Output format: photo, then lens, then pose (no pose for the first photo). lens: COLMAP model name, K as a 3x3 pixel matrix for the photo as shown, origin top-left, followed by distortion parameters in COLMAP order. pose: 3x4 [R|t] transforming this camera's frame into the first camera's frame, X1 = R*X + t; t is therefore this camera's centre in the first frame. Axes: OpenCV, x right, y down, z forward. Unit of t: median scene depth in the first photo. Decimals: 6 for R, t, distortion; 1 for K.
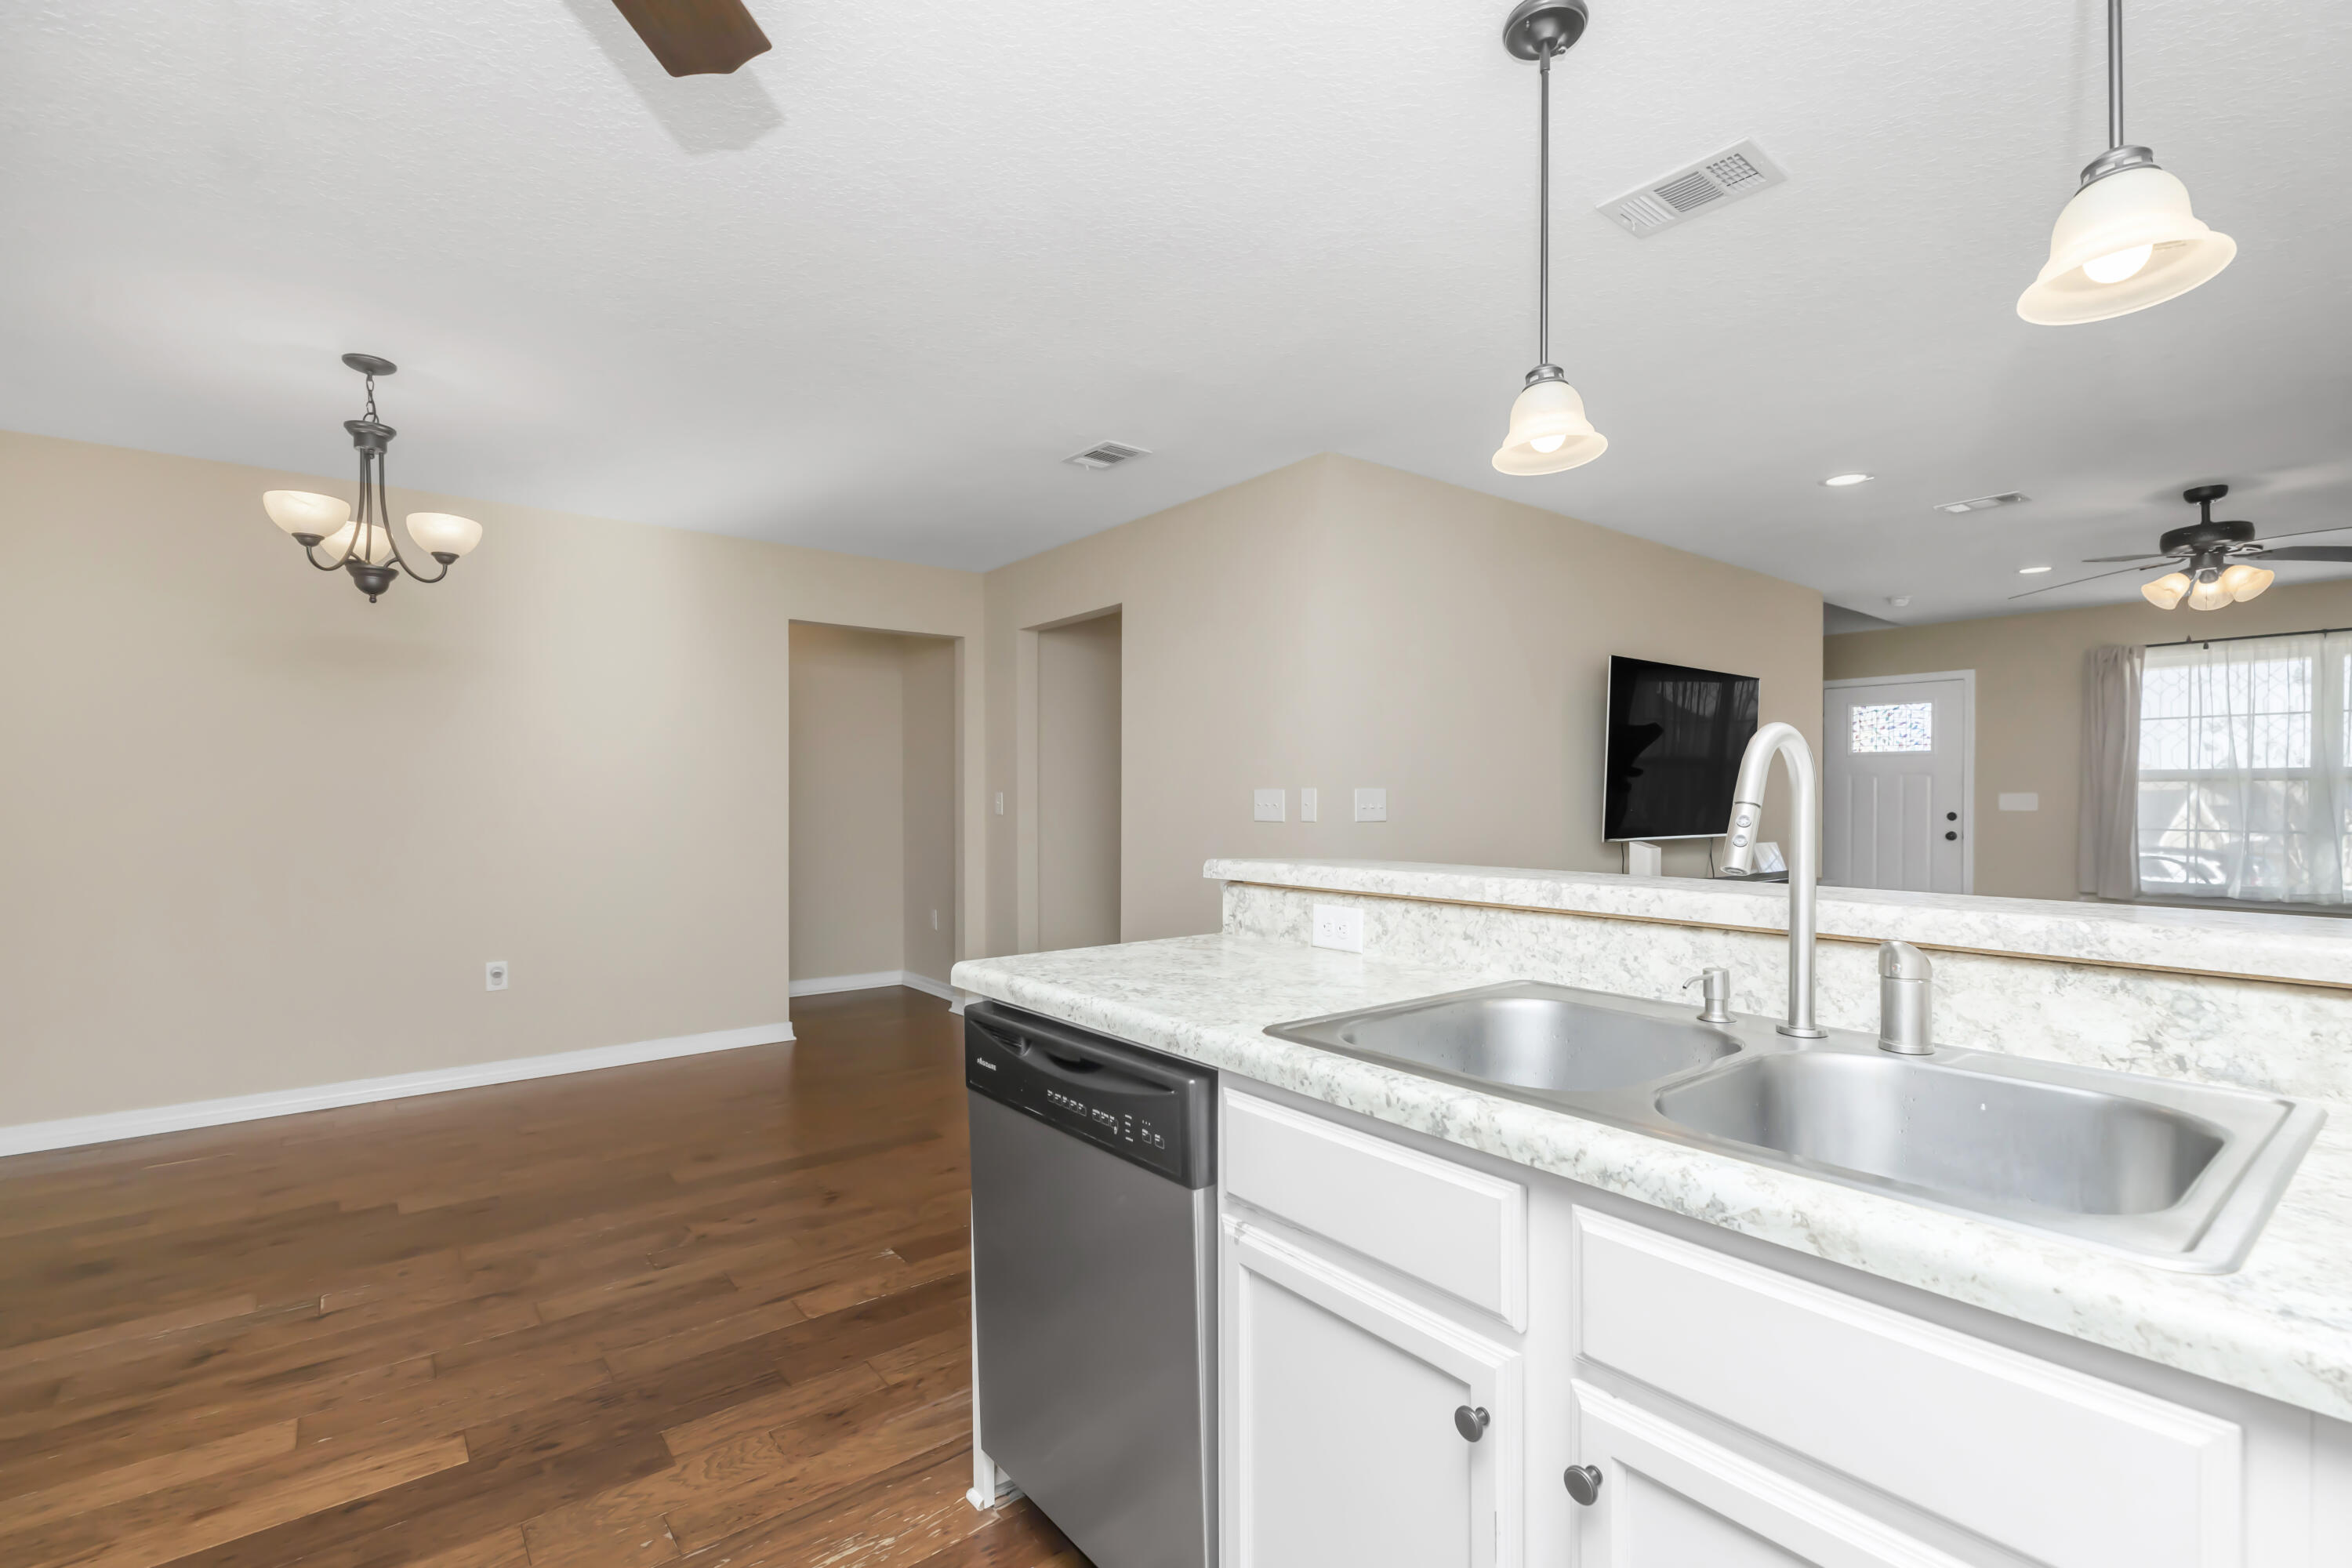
lens RADIAL K [[1056.6, 0, 1201.3], [0, 1056.6, 823.6], [0, 0, 1]] dist [-0.001265, 0.000043]
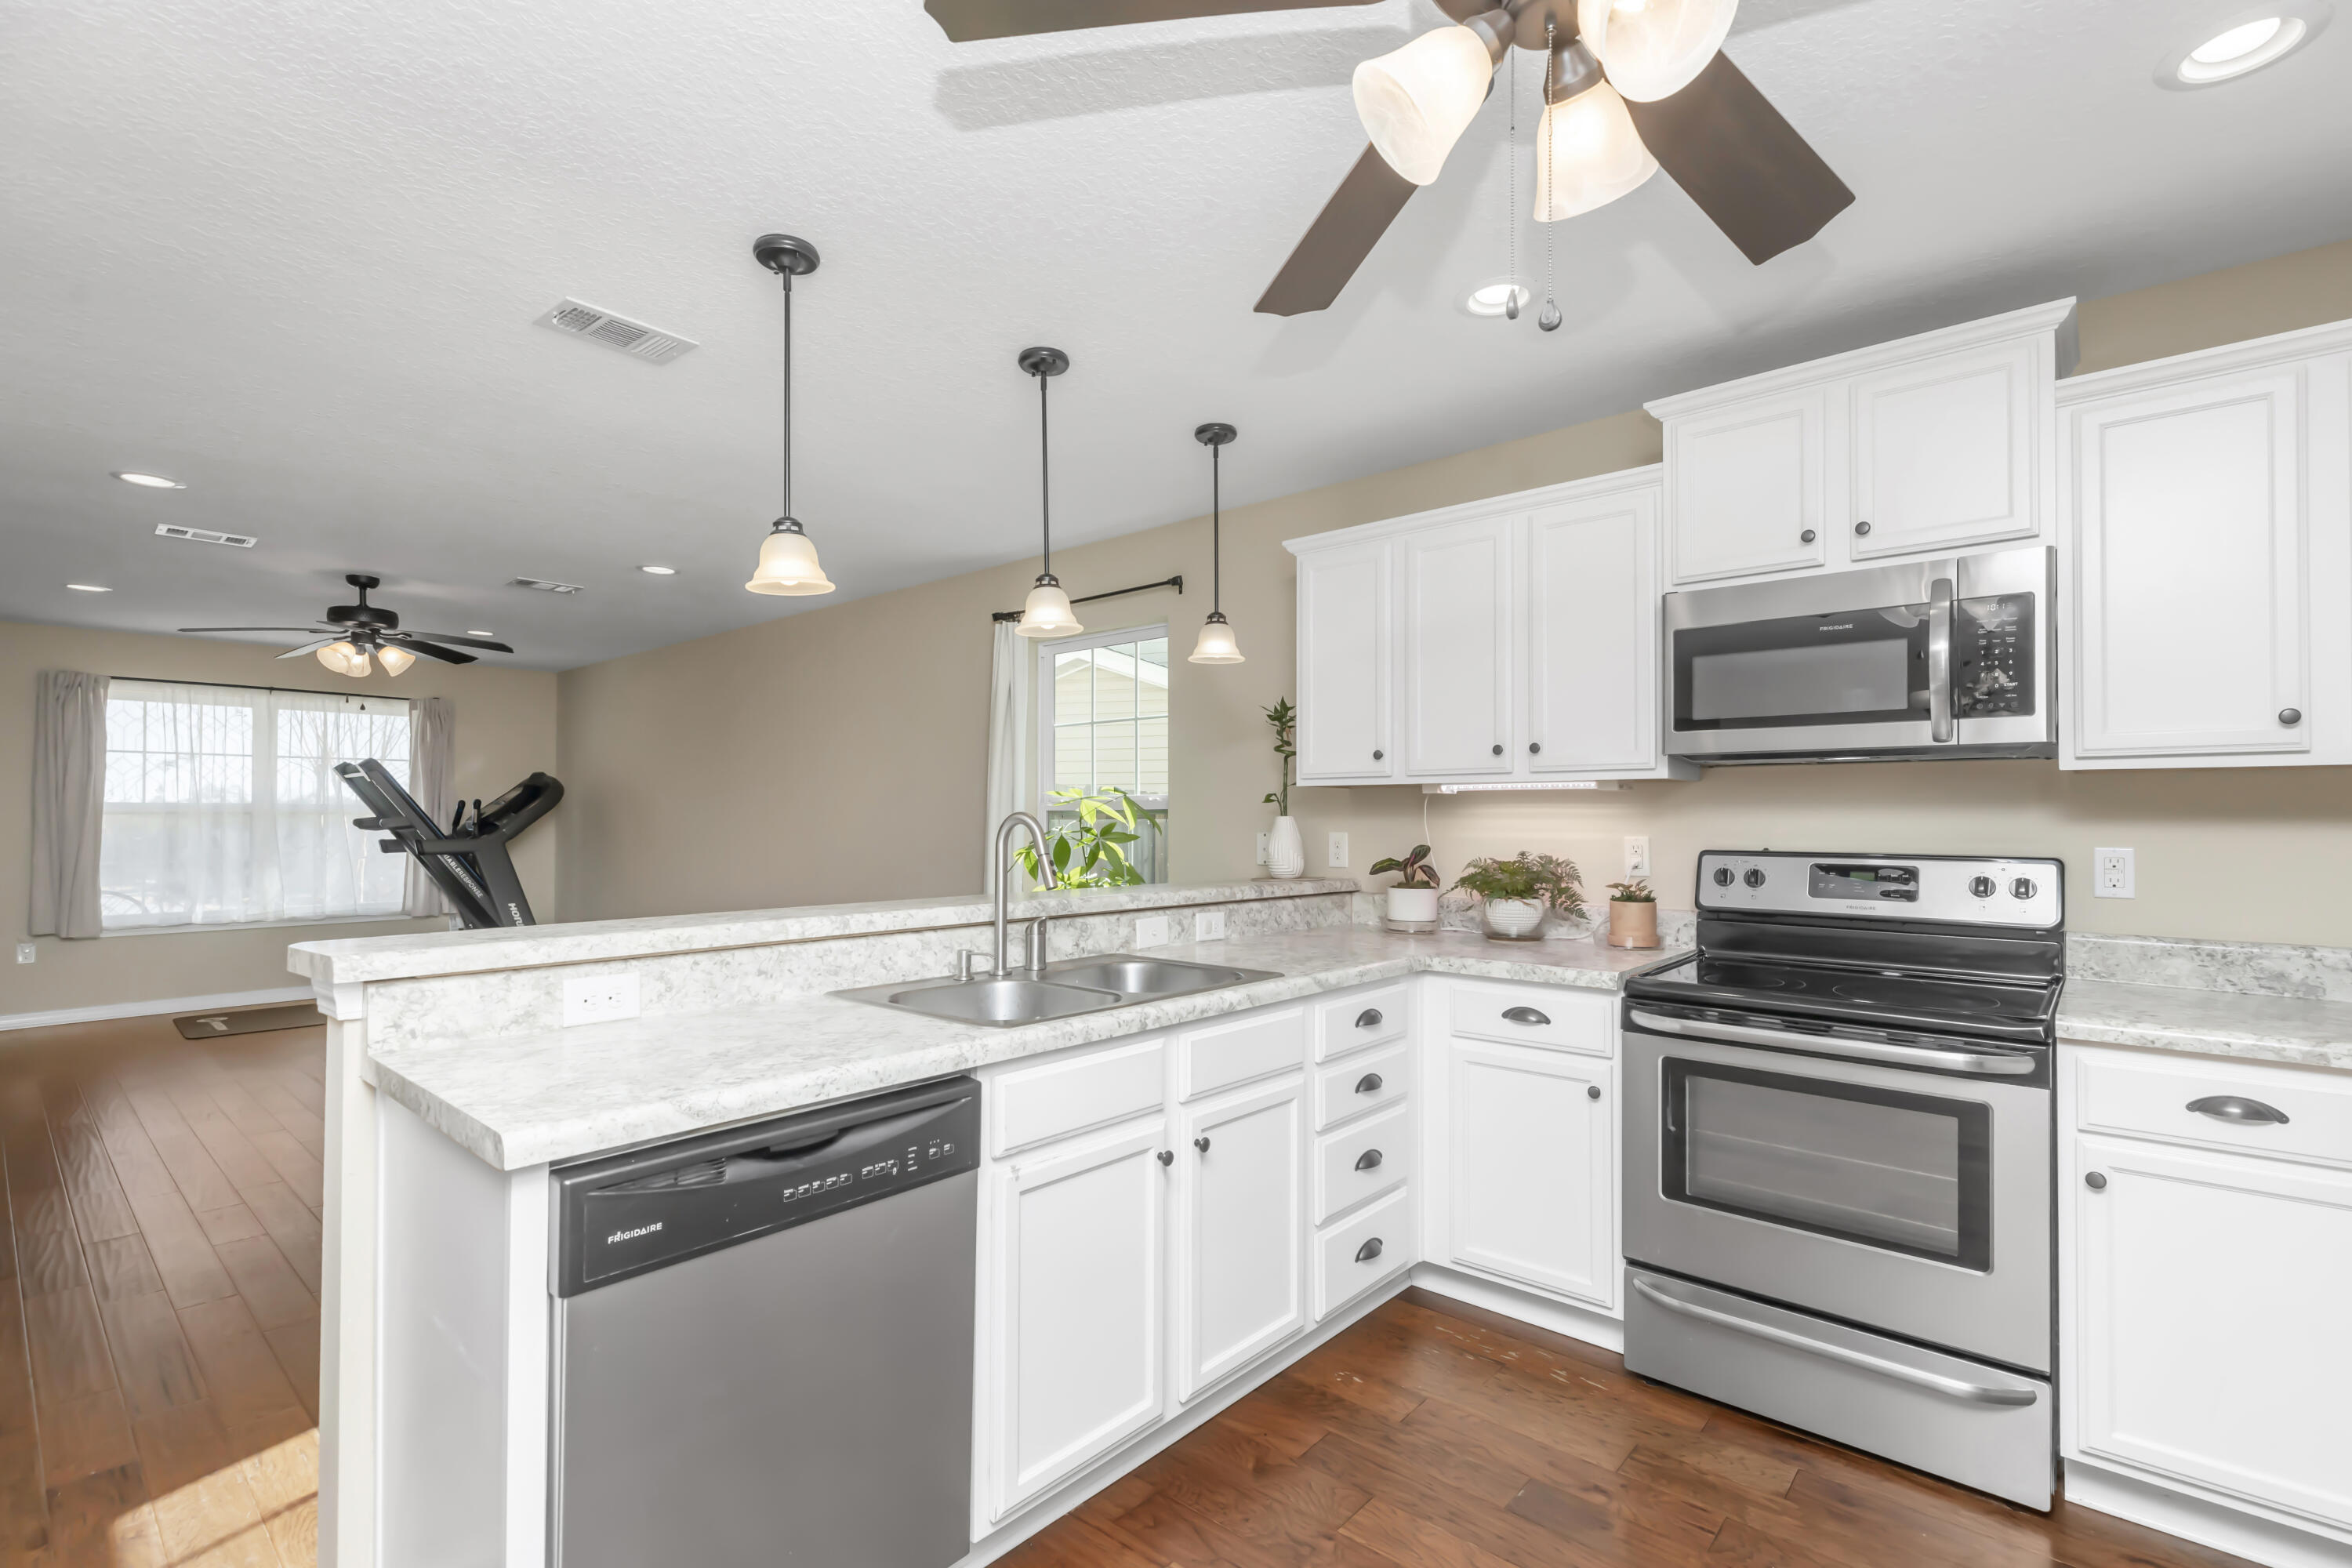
lens RADIAL K [[1056.6, 0, 1190.1], [0, 1056.6, 822.1], [0, 0, 1]] dist [-0.001265, 0.000043]
pose [[-0.183065, -0.002289, 0.983098, -0.872529], [0.023257, 0.999707, 0.006658, -0.051249], [-0.982826, 0.024082, -0.182958, 0.641616]]
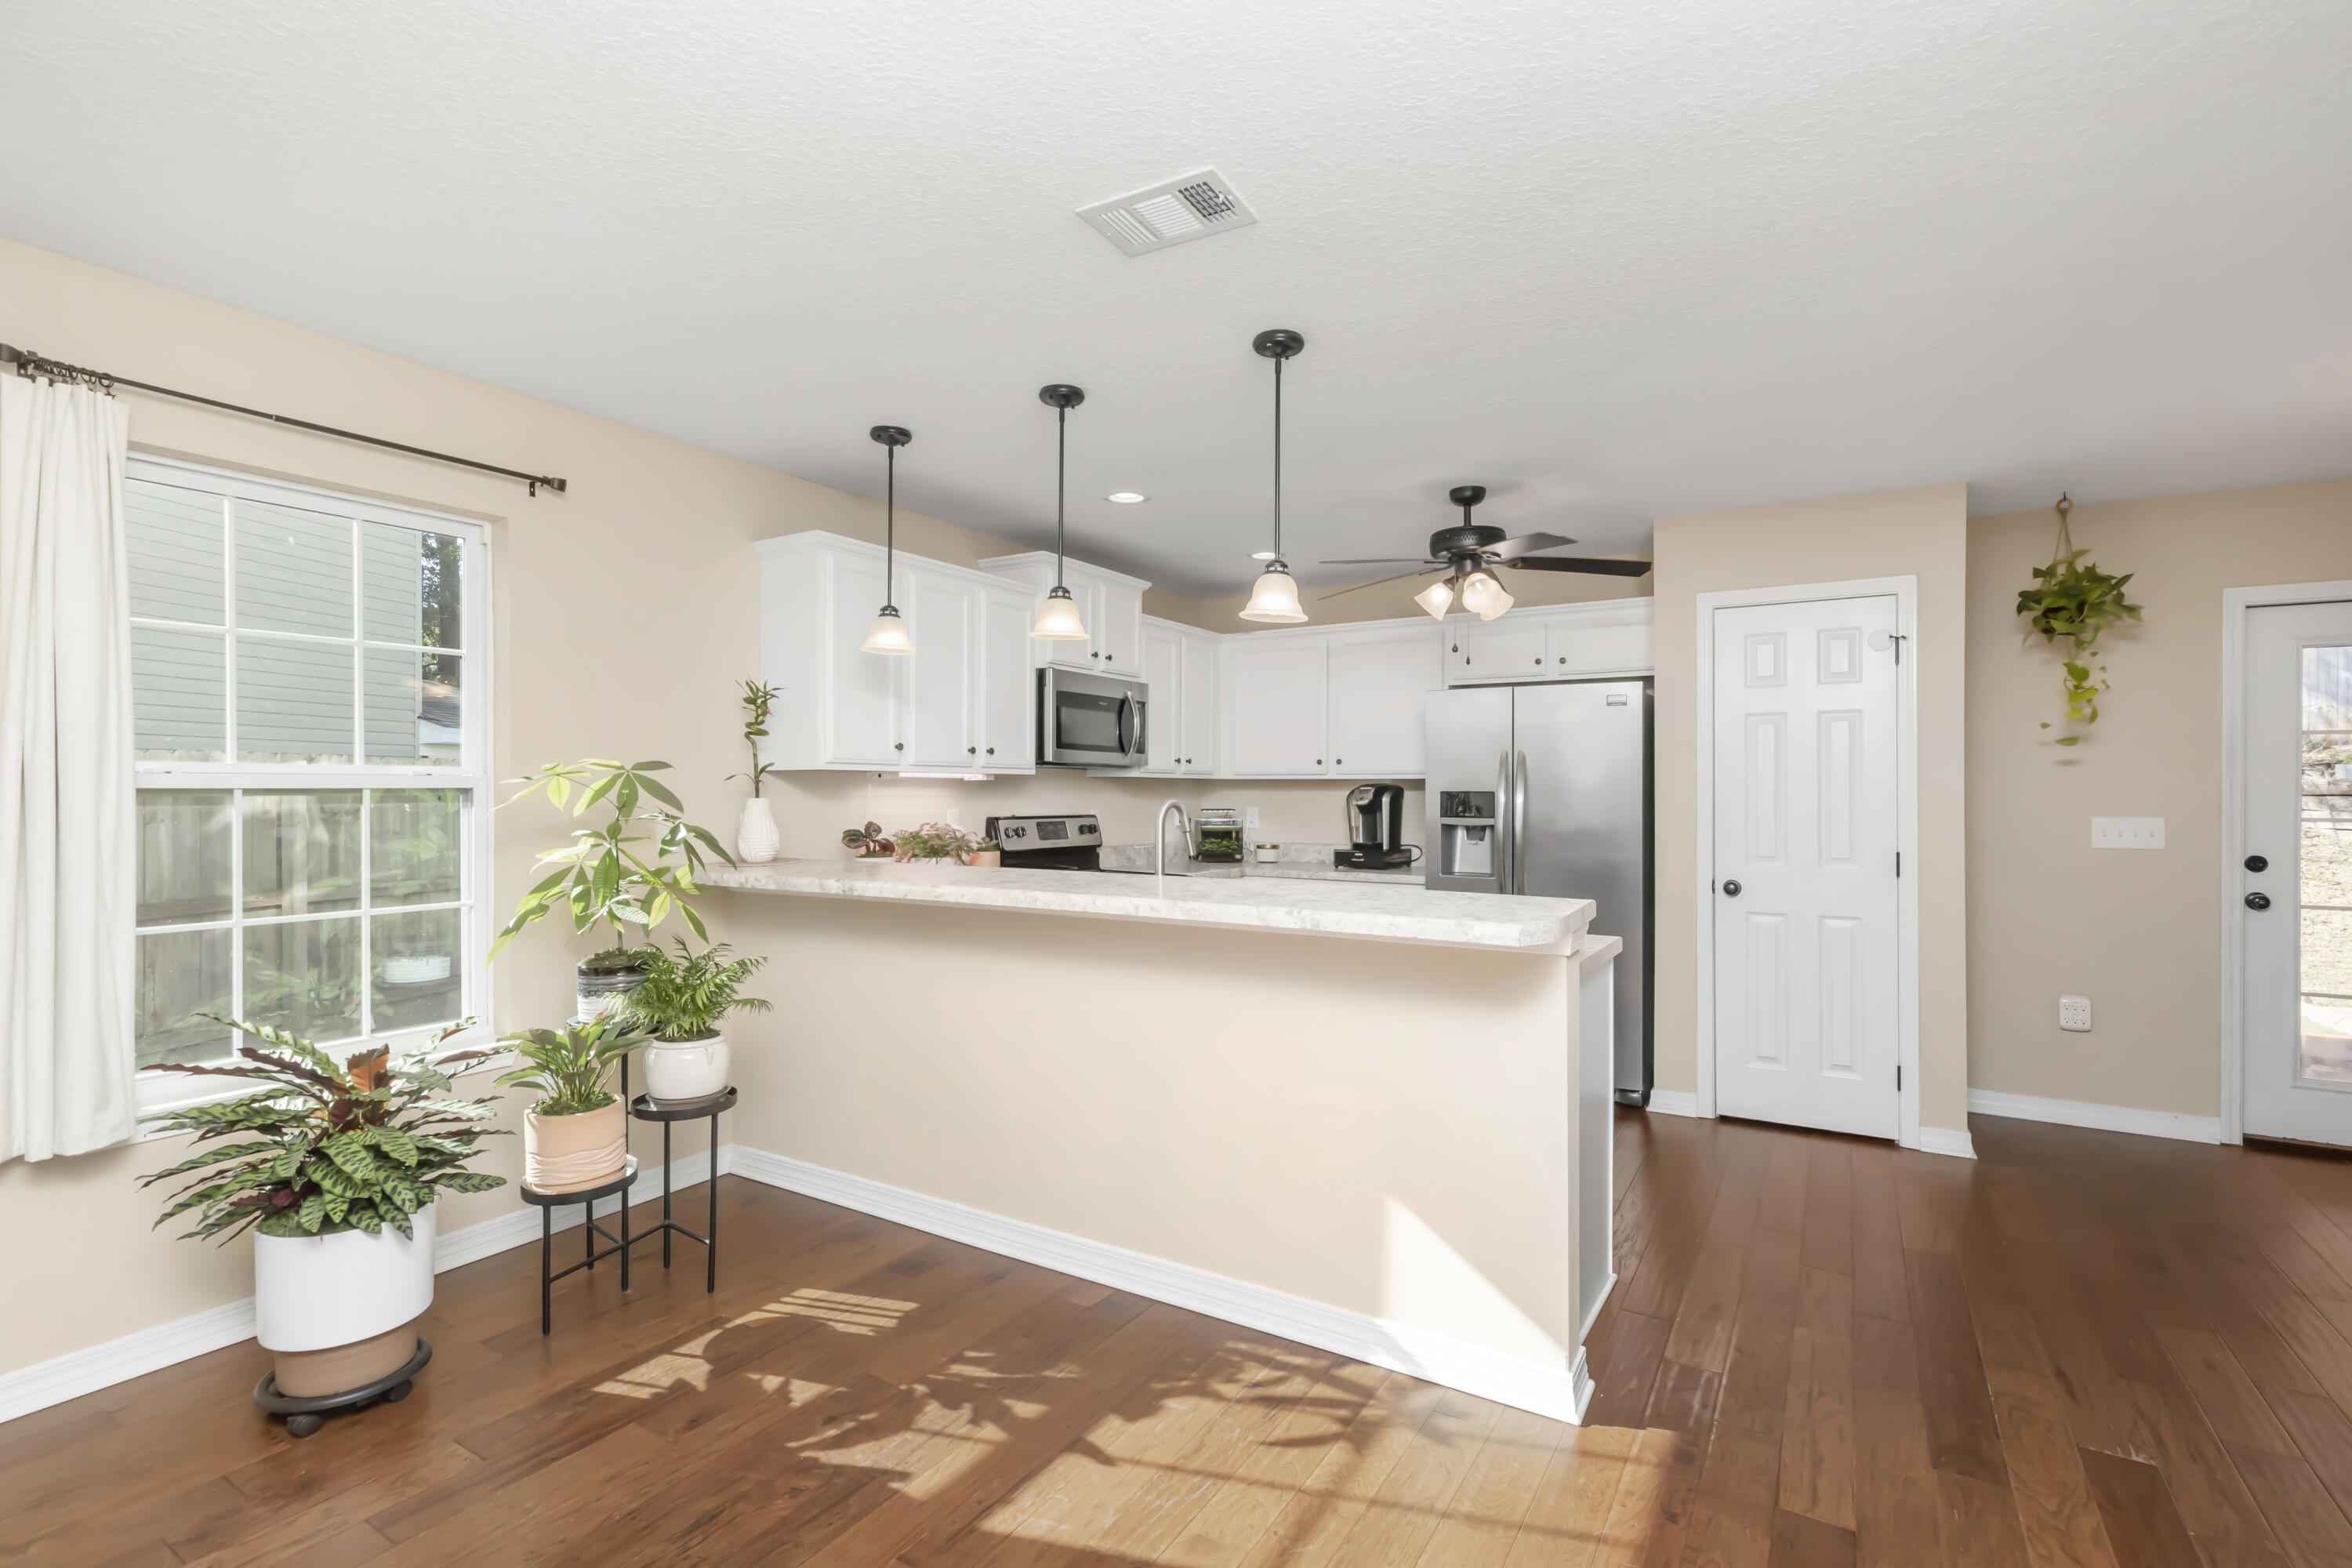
lens RADIAL K [[1068.6, 0, 1177.9], [0, 1068.6, 795.5], [0, 0, 1]] dist [0.005582, -0.001038]
pose [[-0.940740, 0.001907, -0.339122, 0.867313], [-0.008057, 0.999576, 0.027973, -0.106877], [0.339032, 0.029047, -0.940326, 2.093525]]
